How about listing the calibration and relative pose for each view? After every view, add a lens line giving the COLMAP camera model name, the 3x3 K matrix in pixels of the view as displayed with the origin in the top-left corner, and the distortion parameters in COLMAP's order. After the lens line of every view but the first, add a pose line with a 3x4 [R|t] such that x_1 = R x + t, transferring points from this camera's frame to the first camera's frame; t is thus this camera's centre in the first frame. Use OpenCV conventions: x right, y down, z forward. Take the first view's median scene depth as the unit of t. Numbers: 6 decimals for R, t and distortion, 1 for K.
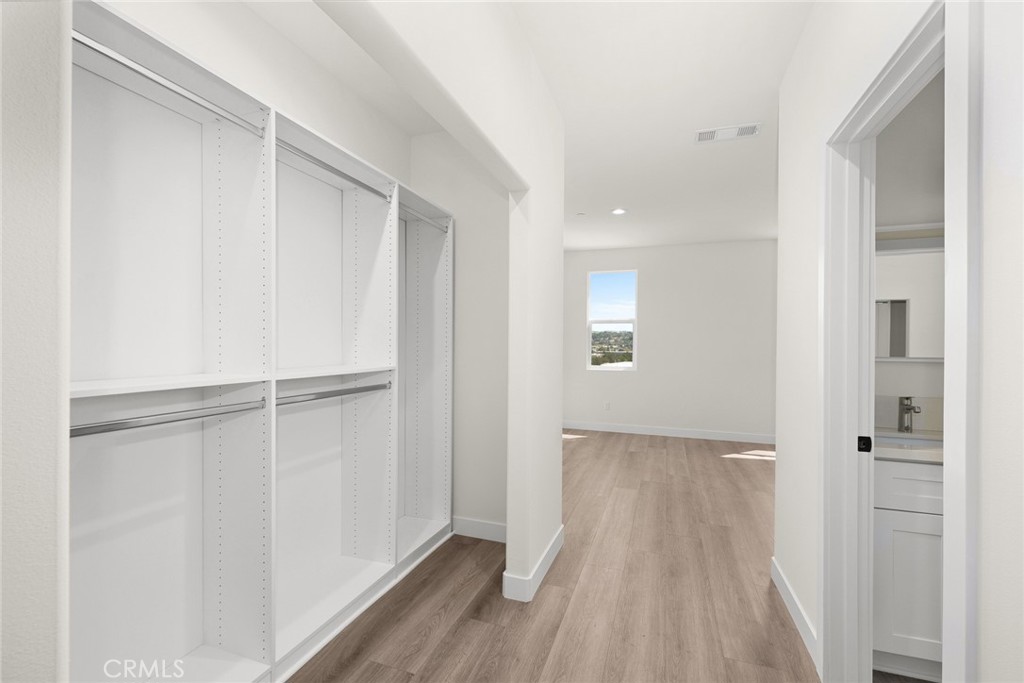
lens RADIAL K [[435.9, 0, 511.9], [0, 435.9, 344.4], [0, 0, 1]] dist [-0.010377, -0.000727]
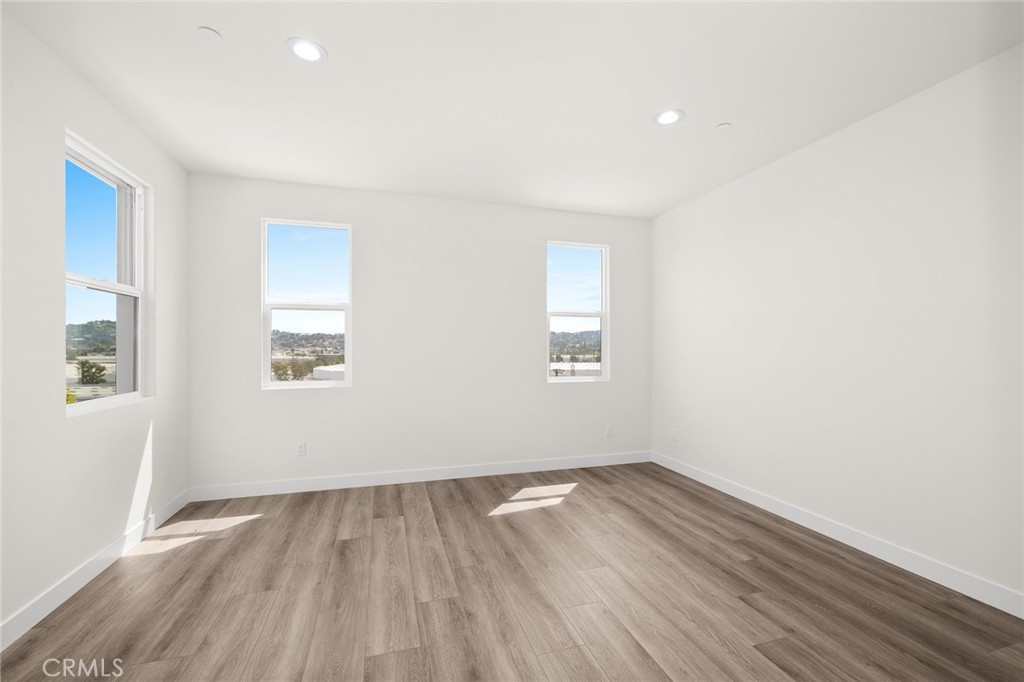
lens RADIAL K [[435.9, 0, 511.1], [0, 435.9, 344.6], [0, 0, 1]] dist [-0.010377, -0.000727]
pose [[0.808896, -0.011181, 0.587845, 0.127337], [0.013238, 0.999912, 0.000802, 0.003800], [-0.587803, 0.007133, 0.808973, 0.435542]]
